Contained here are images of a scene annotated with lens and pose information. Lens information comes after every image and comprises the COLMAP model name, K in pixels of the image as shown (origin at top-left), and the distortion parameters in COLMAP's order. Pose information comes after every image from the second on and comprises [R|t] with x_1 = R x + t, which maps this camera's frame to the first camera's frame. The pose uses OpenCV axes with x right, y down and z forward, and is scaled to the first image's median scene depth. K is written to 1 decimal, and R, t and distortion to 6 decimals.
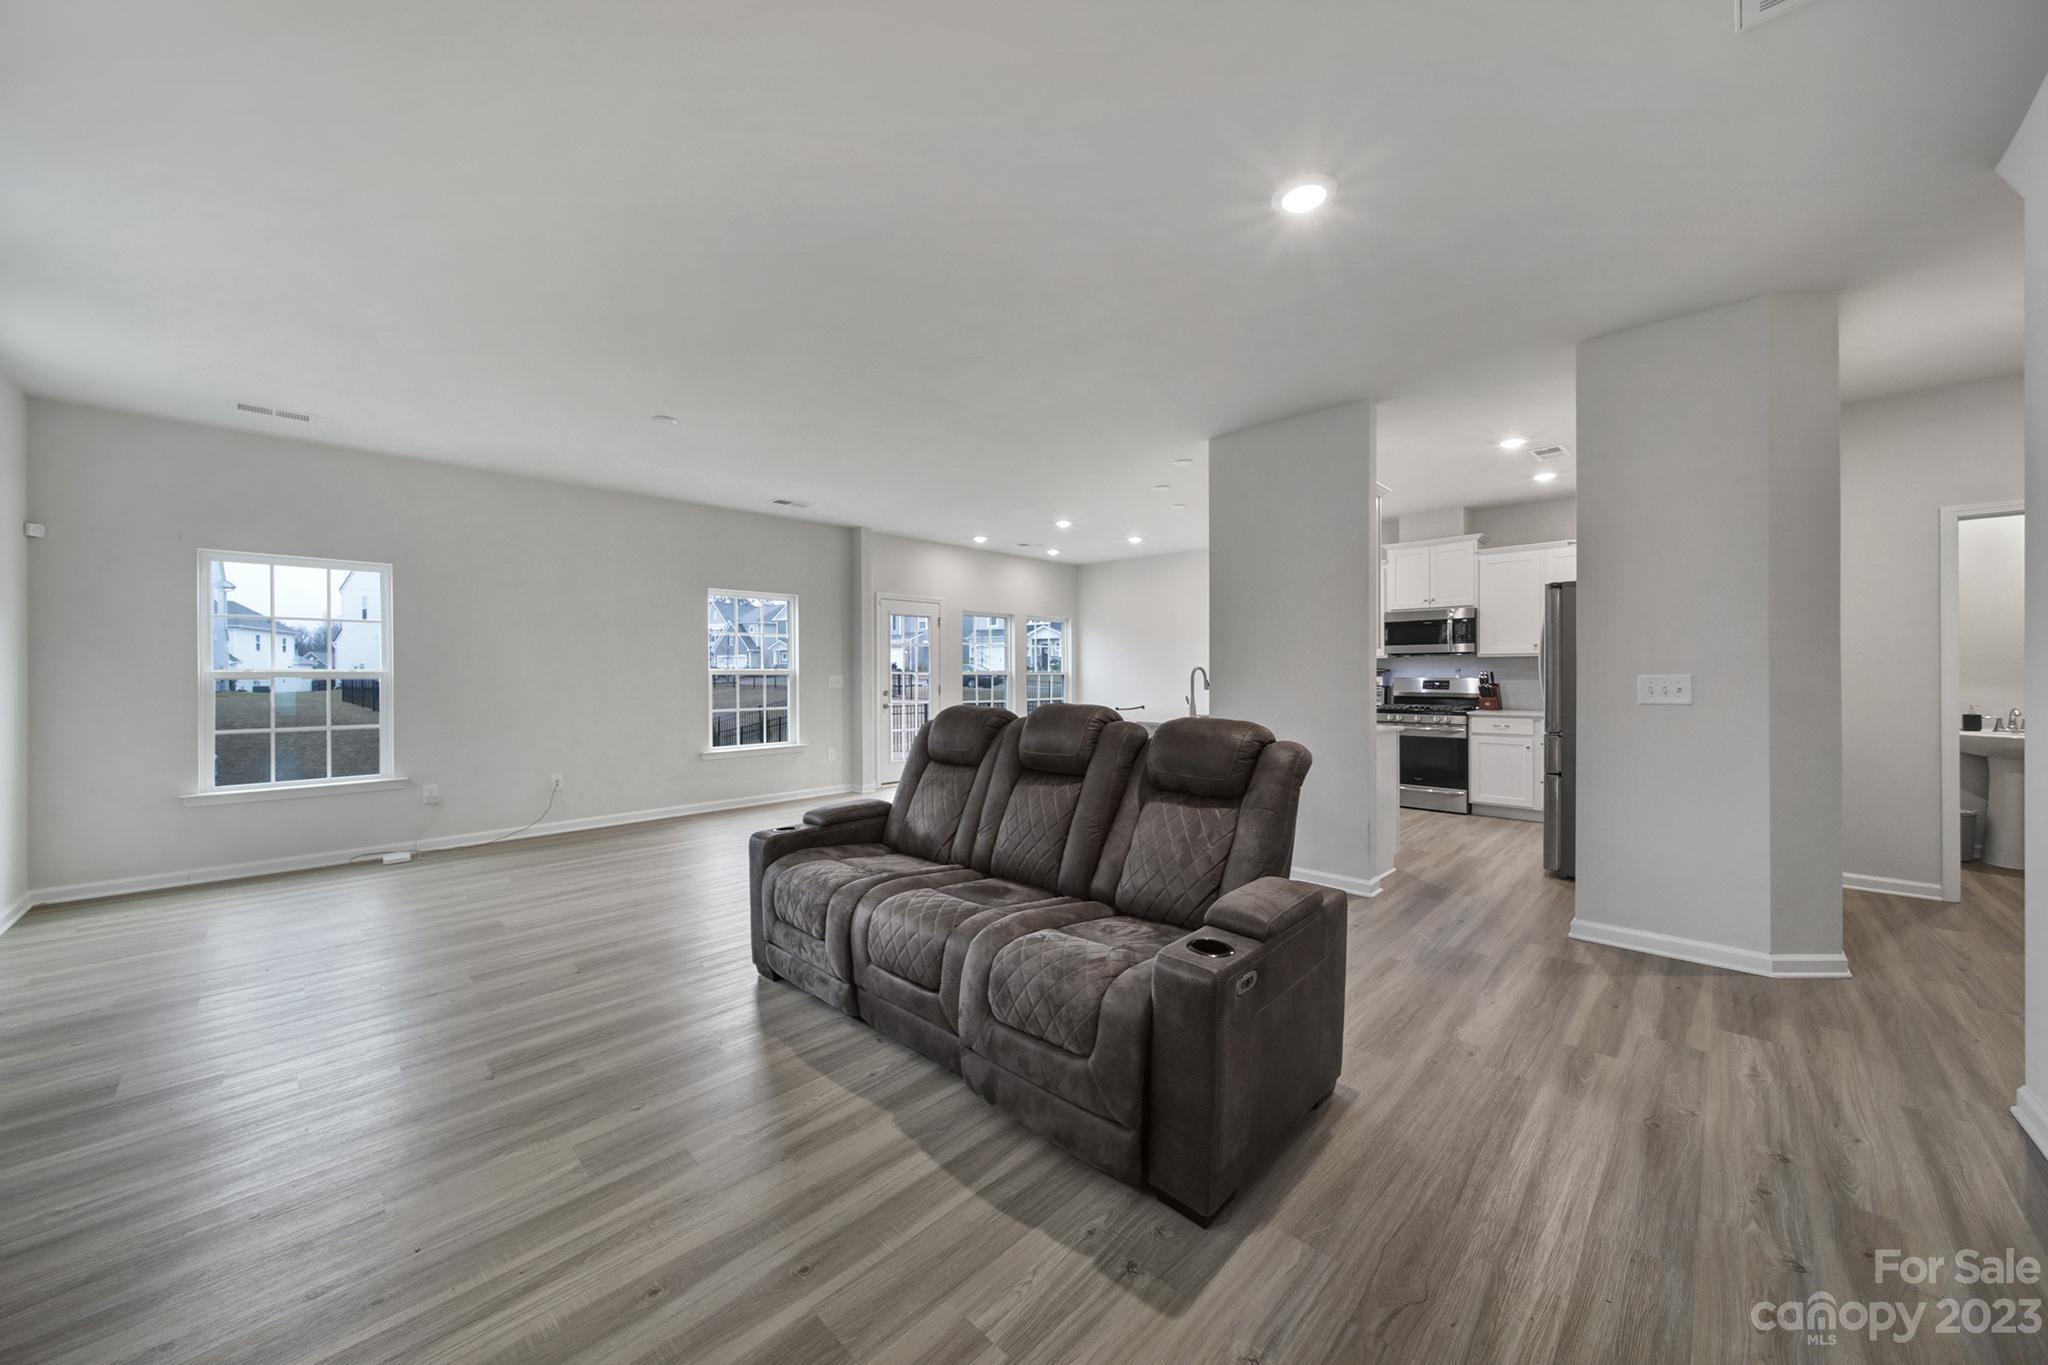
lens RADIAL K [[730.3, 0, 1045.7], [0, 730.3, 687.5], [0, 0, 1]] dist [0.002144, -0.001141]
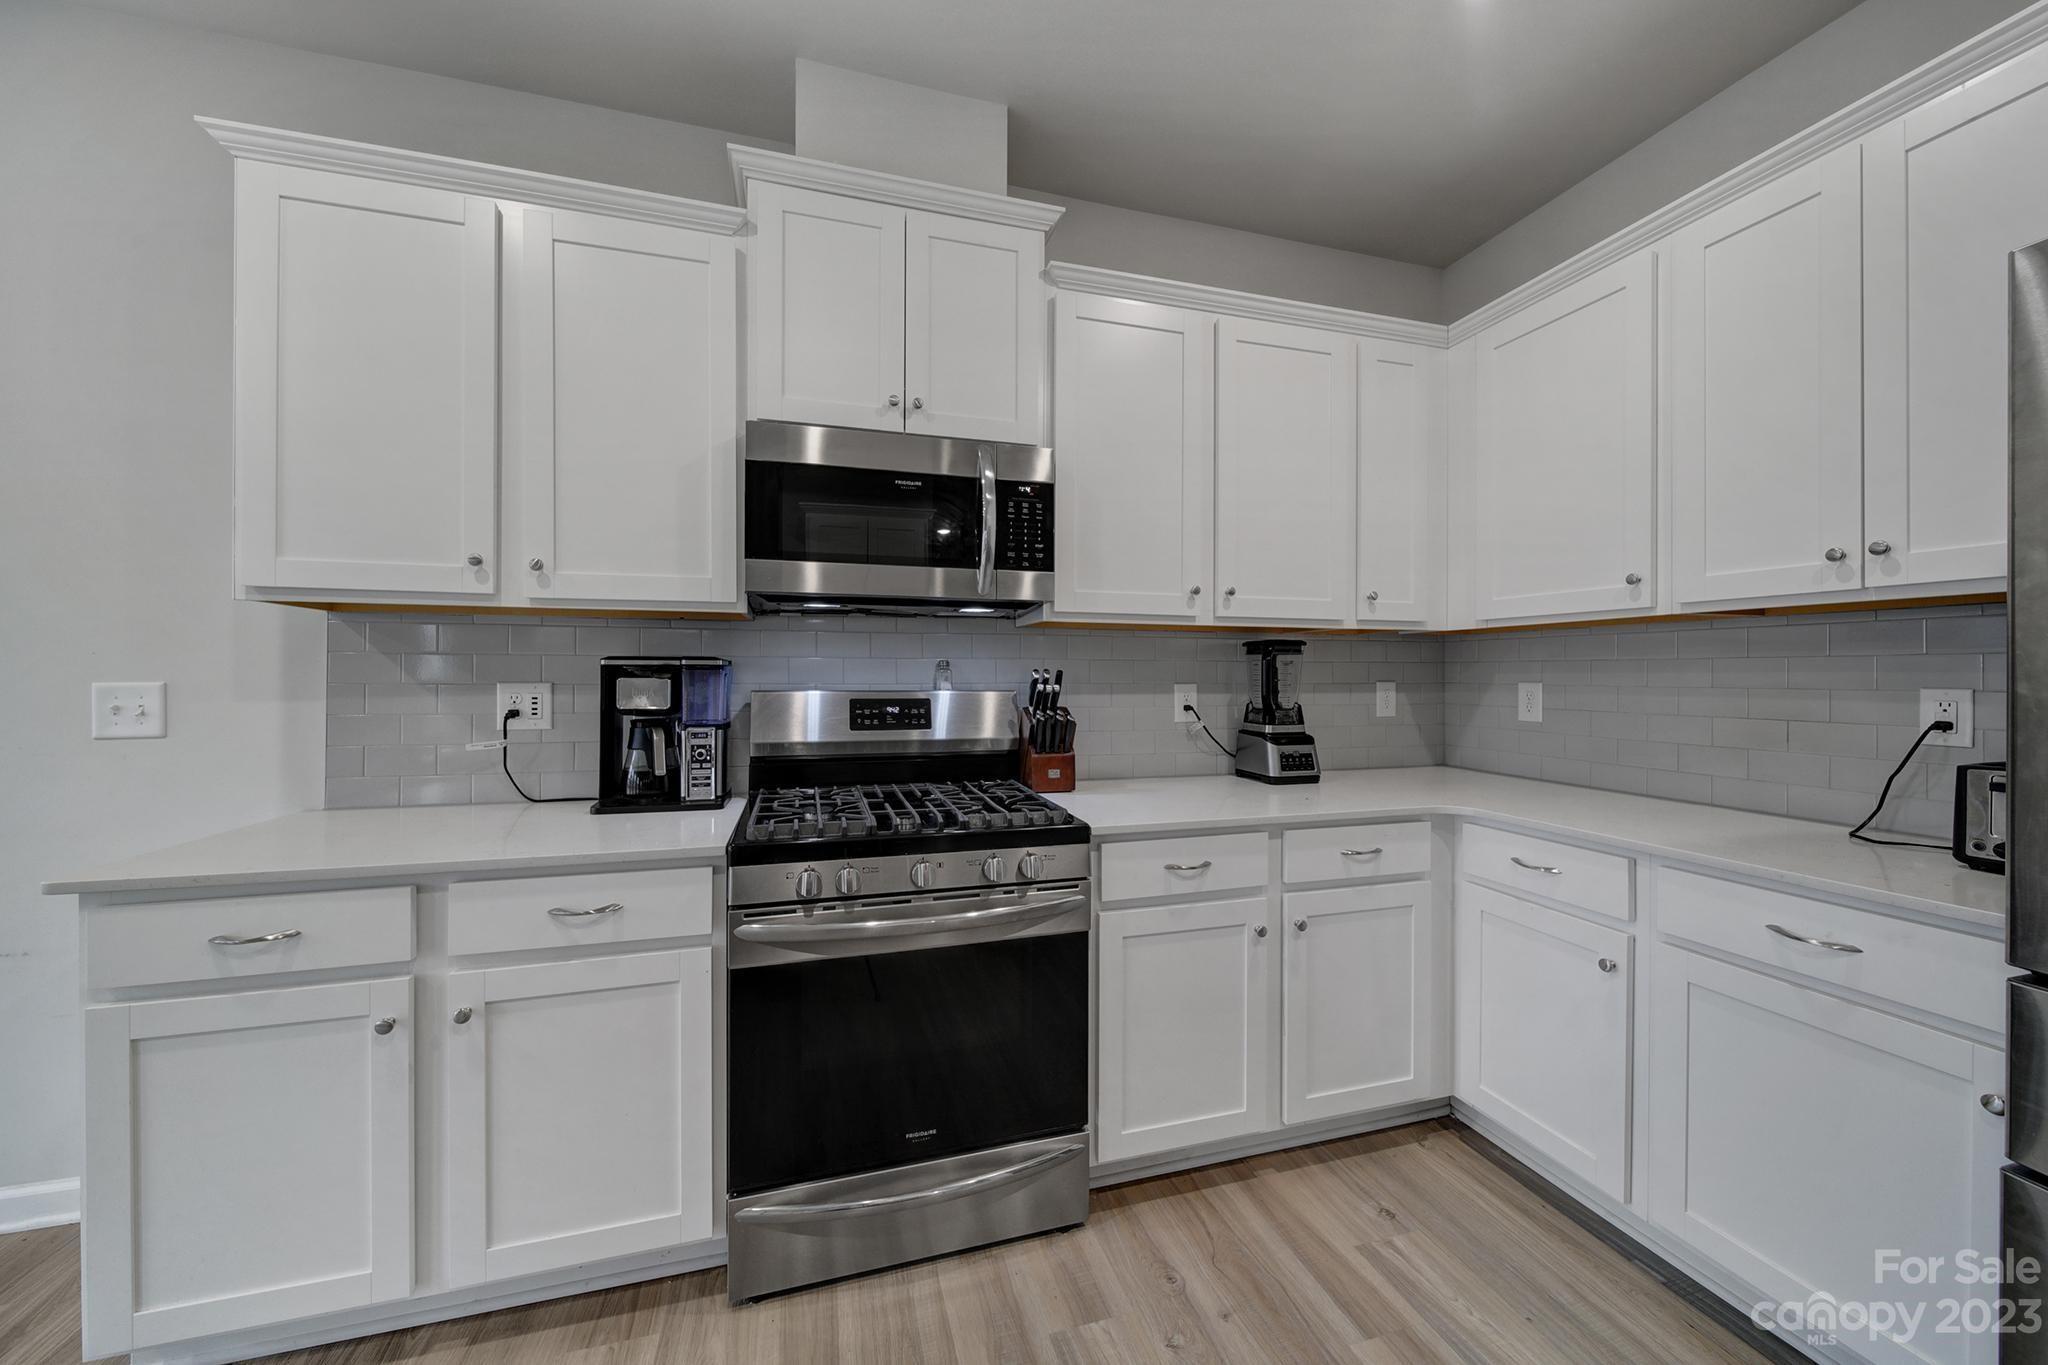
lens RADIAL K [[730.3, 0, 1007.0], [0, 730.3, 669.5], [0, 0, 1]] dist [0.002144, -0.001141]
pose [[0.503216, 0.002915, 0.864156, 0.322988], [0.008751, 0.999926, -0.008468, -0.019951], [-0.864116, 0.011824, 0.503153, 0.858551]]
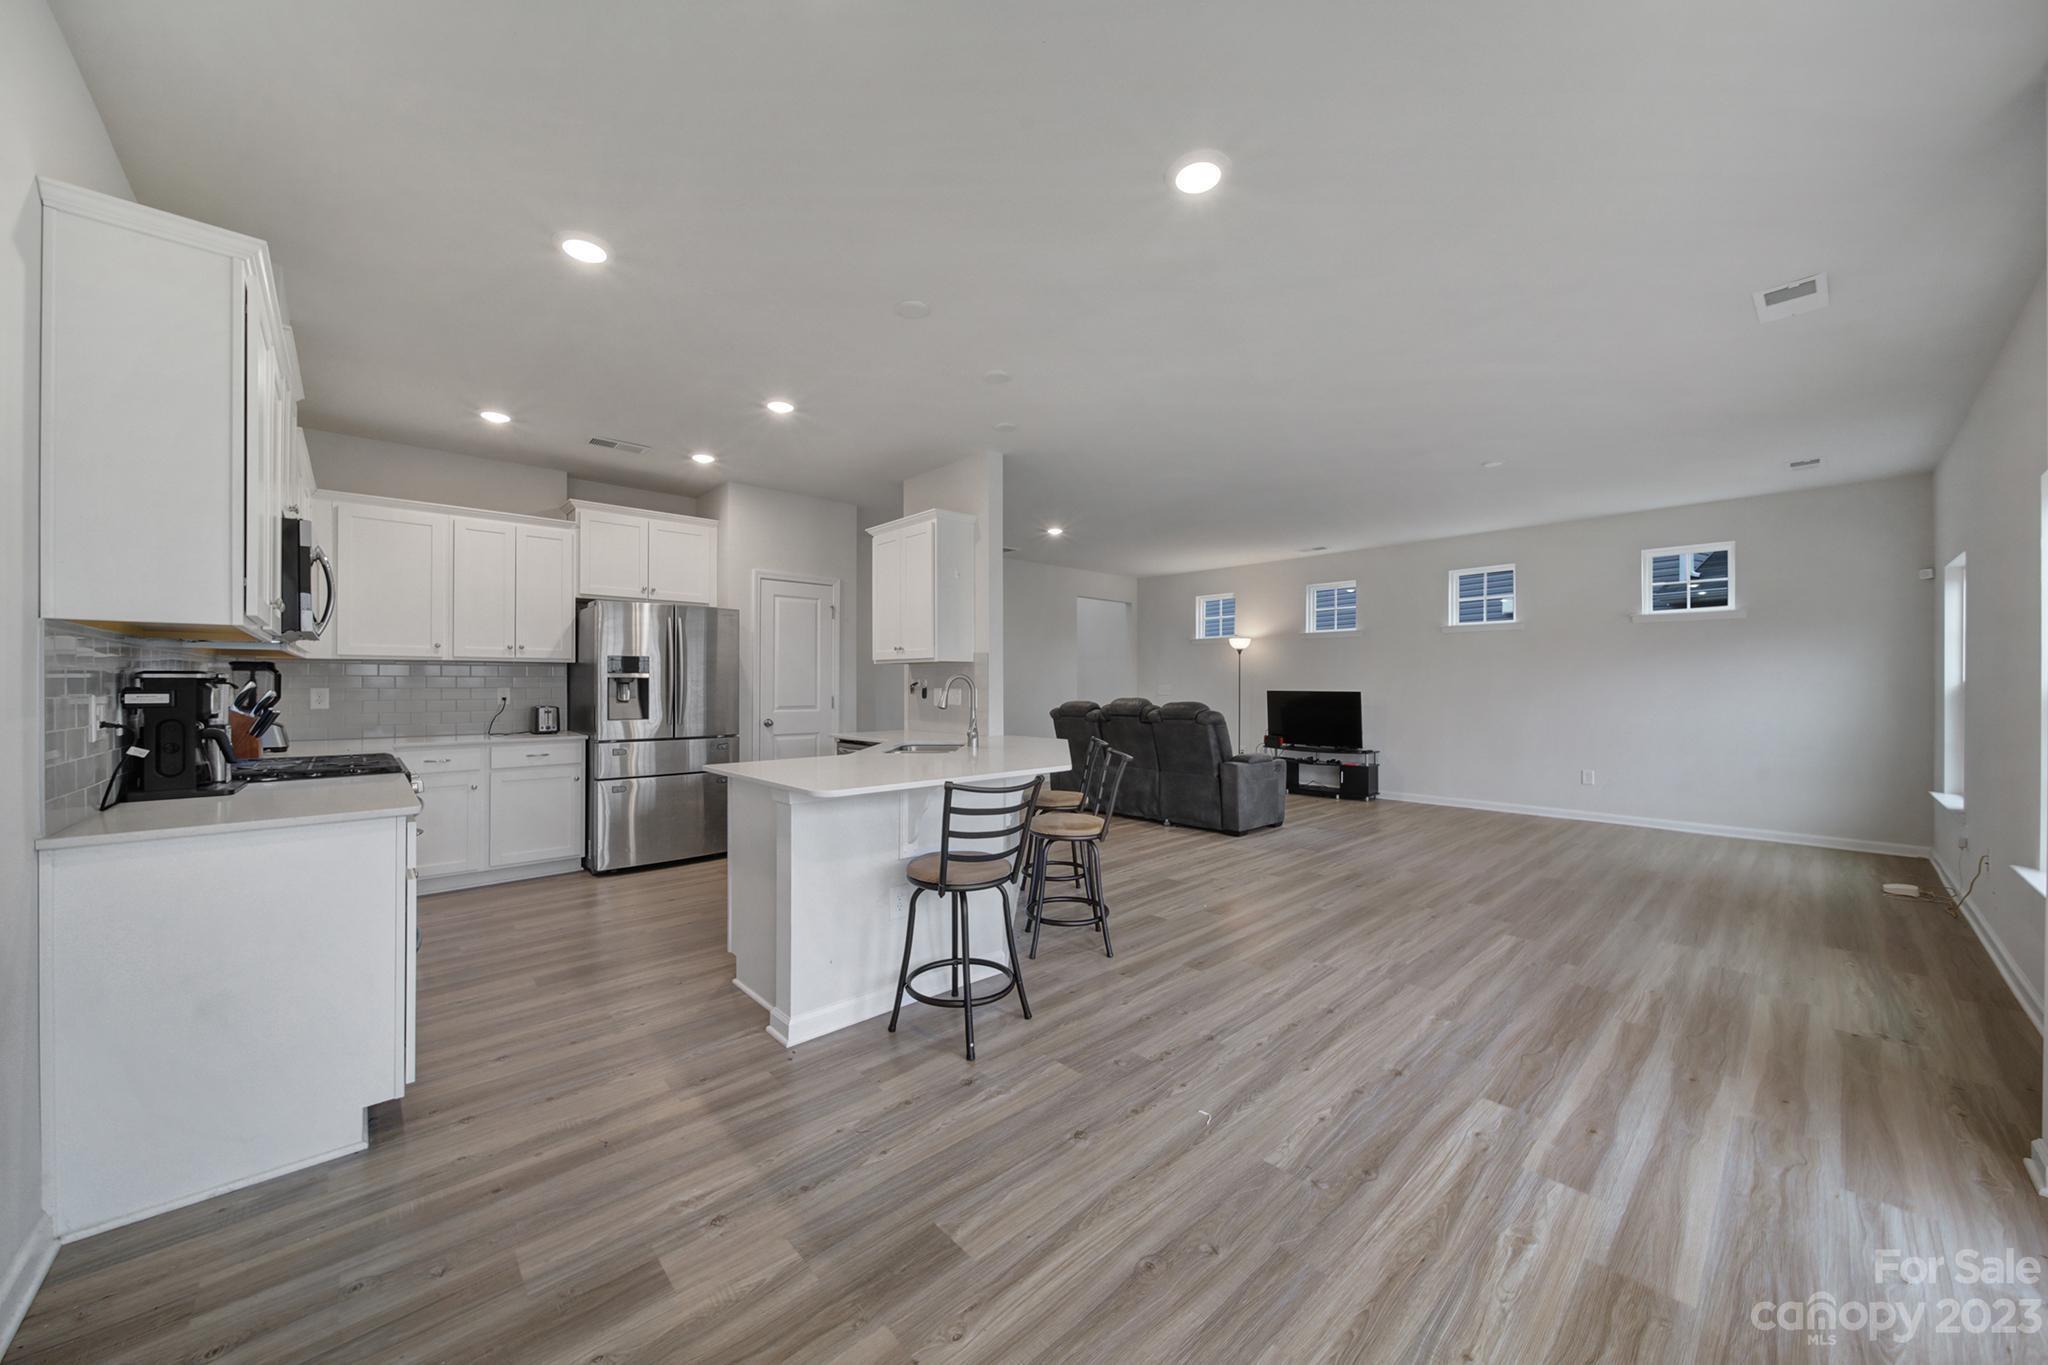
lens RADIAL K [[730.3, 0, 1026.7], [0, 730.3, 688.7], [0, 0, 1]] dist [0.002144, -0.001141]
pose [[-0.998378, -0.002955, 0.056849, 0.090762], [-0.001867, 0.999814, 0.019180, -0.027333], [-0.056895, 0.019042, -0.998199, 1.429537]]
